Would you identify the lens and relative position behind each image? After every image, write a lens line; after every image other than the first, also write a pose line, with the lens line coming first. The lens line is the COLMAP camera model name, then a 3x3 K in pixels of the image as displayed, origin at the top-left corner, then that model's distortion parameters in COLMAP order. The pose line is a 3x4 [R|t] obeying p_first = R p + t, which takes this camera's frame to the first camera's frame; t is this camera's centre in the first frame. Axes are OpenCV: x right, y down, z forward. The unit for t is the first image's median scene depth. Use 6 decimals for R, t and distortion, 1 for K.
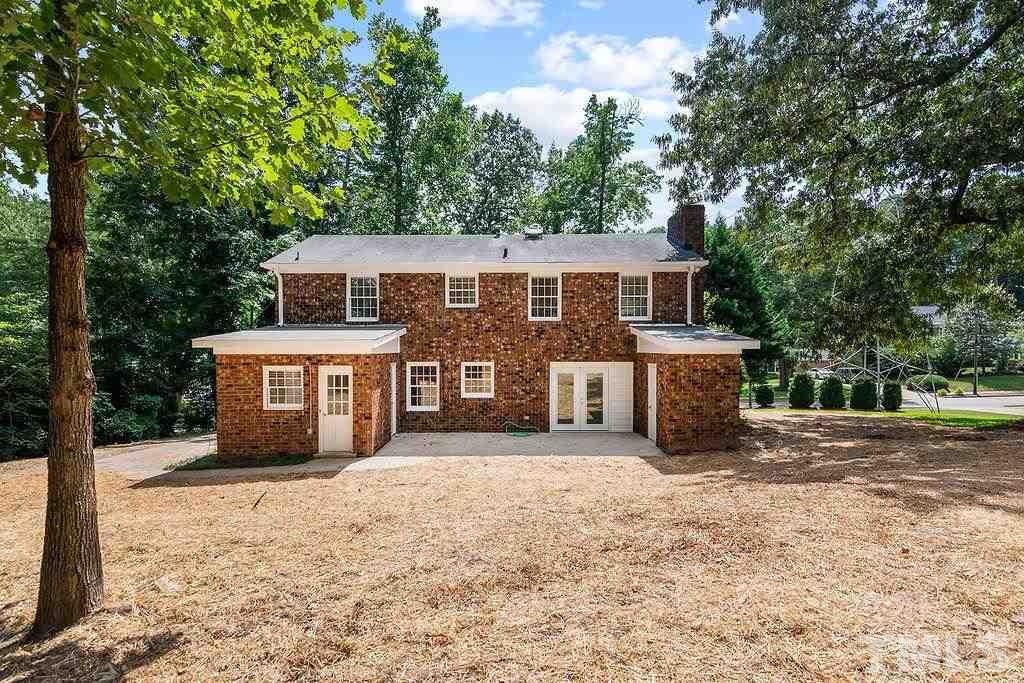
lens RADIAL K [[504.8, 0, 511.5], [0, 504.8, 310.0], [0, 0, 1]] dist [0.000119, -0.000026]
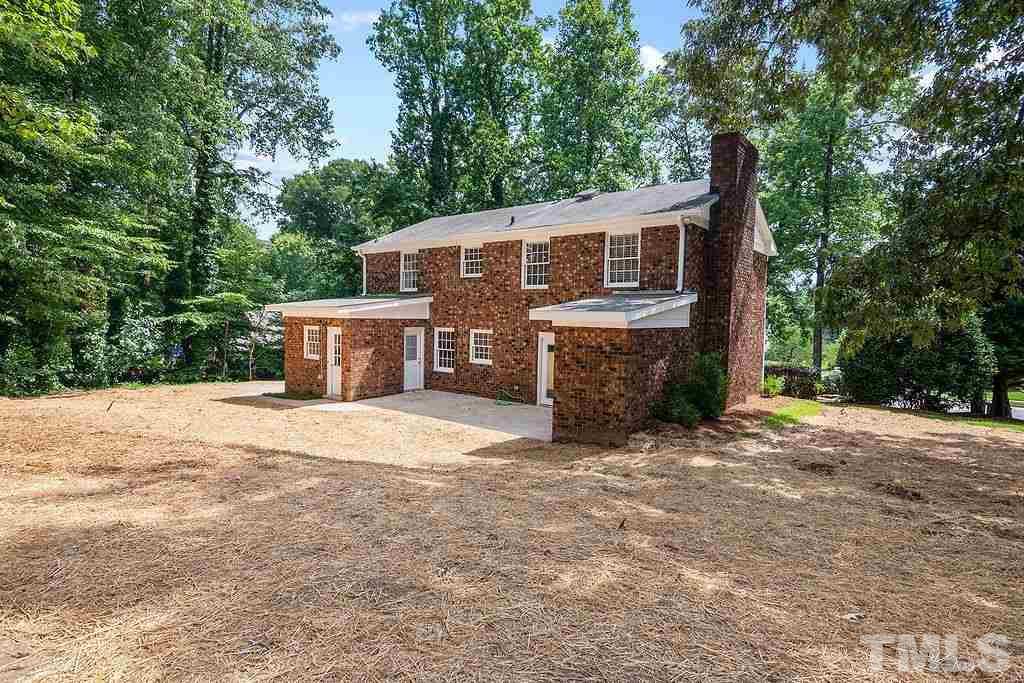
lens RADIAL K [[504.8, 0, 511.5], [0, 504.8, 310.0], [0, 0, 1]] dist [0.000119, -0.000026]
pose [[0.803466, 0.012504, -0.595220, 0.600698], [0.022765, 0.998403, 0.051703, 0.010614], [0.594915, -0.055092, 0.801898, 0.207652]]
